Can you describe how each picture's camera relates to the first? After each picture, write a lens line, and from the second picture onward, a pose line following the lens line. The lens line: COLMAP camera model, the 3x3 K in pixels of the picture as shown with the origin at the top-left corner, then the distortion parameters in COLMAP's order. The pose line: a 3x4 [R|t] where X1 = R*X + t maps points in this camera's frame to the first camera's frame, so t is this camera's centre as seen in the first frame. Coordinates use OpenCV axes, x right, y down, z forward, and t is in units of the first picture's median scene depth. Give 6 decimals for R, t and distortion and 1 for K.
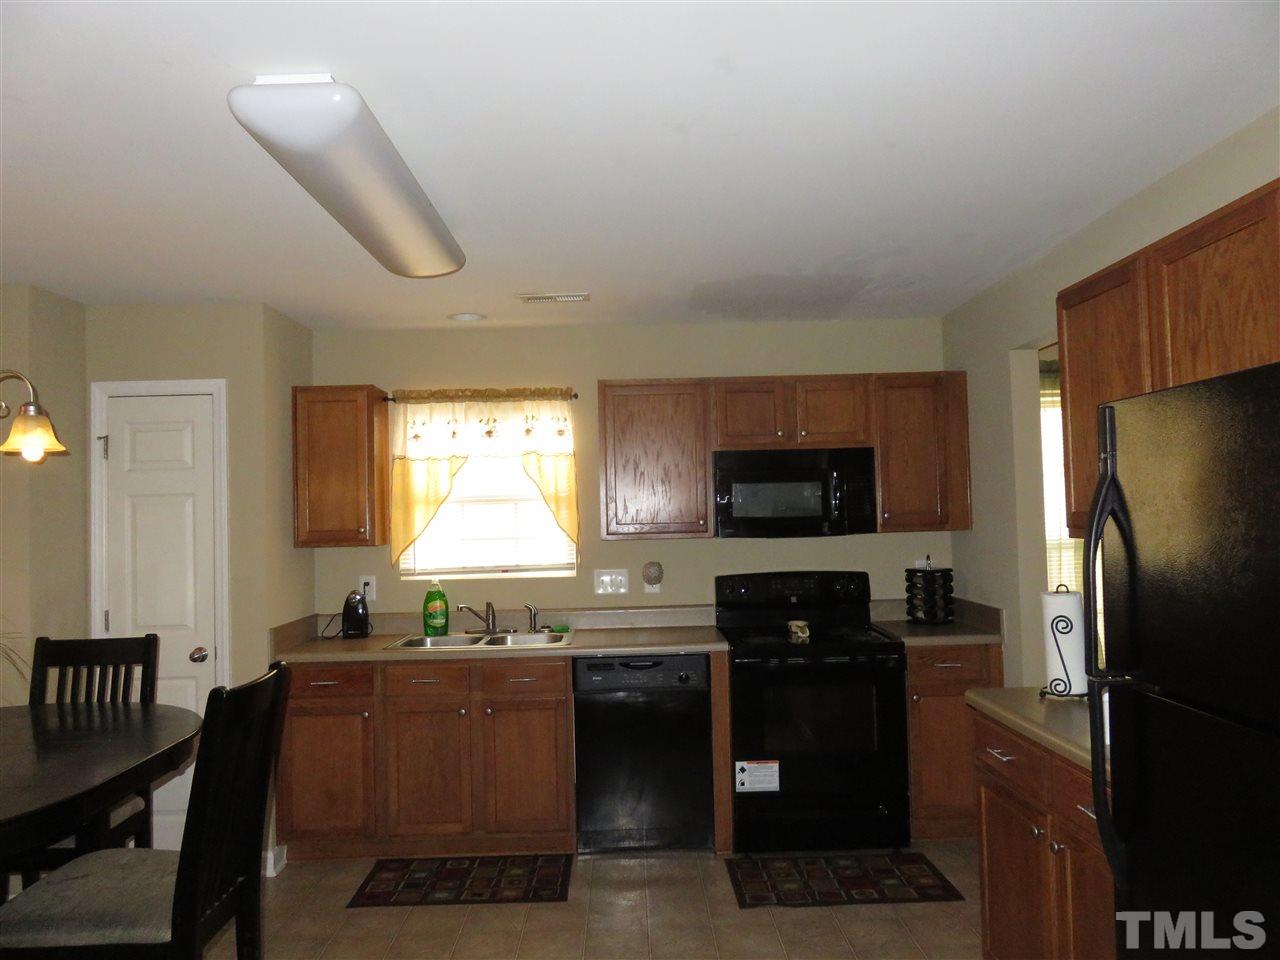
lens RADIAL K [[957.8, 0, 640.0], [0, 957.8, 480.0], [0, 0, 1]] dist [-0.007006, 0.008566]
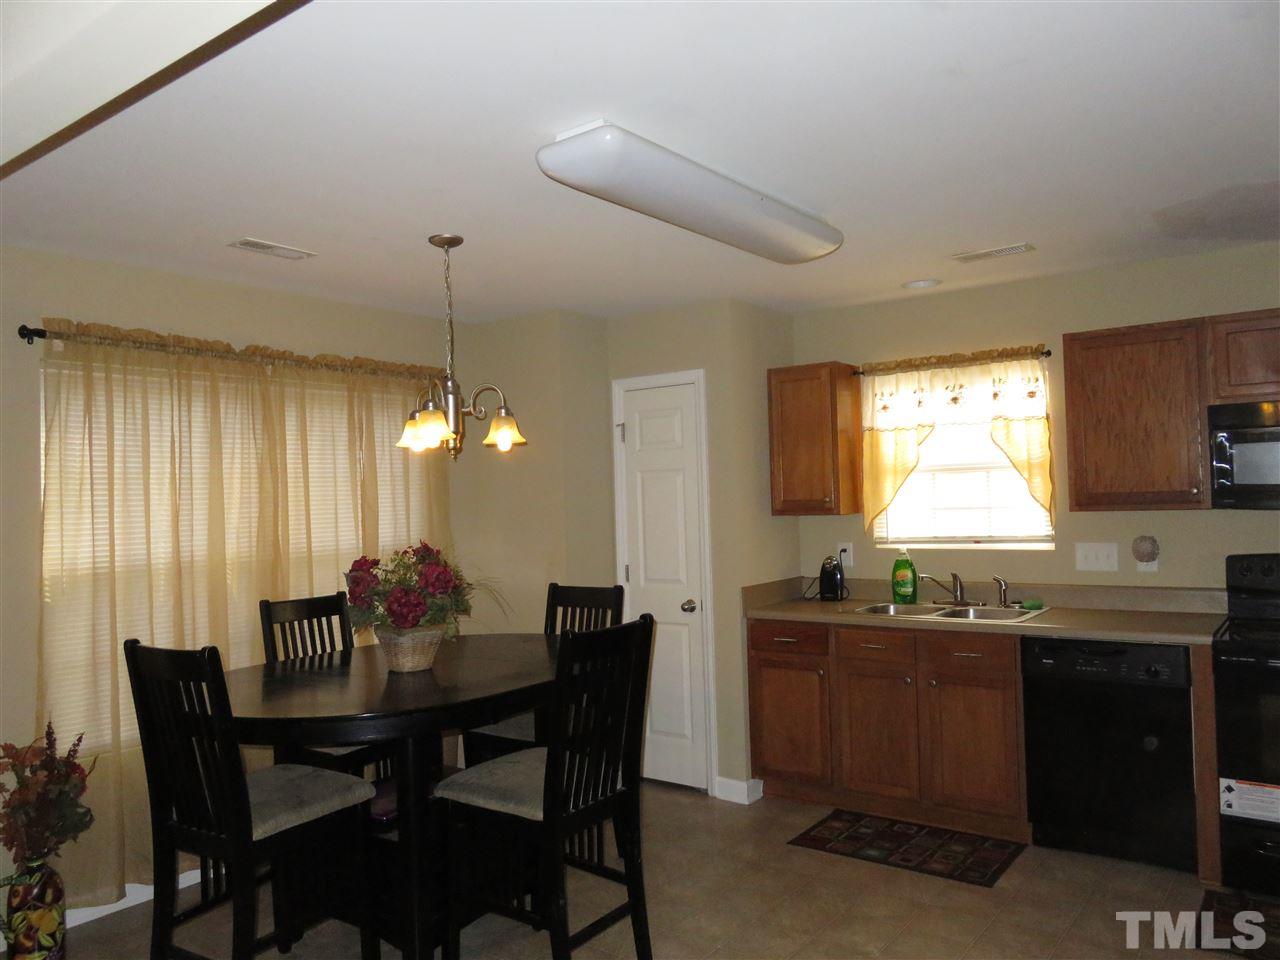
lens RADIAL K [[957.8, 0, 640.0], [0, 957.8, 480.0], [0, 0, 1]] dist [-0.007006, 0.008566]
pose [[0.787014, -0.011430, -0.616829, 0.212278], [0.034496, 0.999079, 0.025501, -0.003940], [0.615970, -0.041348, 0.786684, 0.040784]]
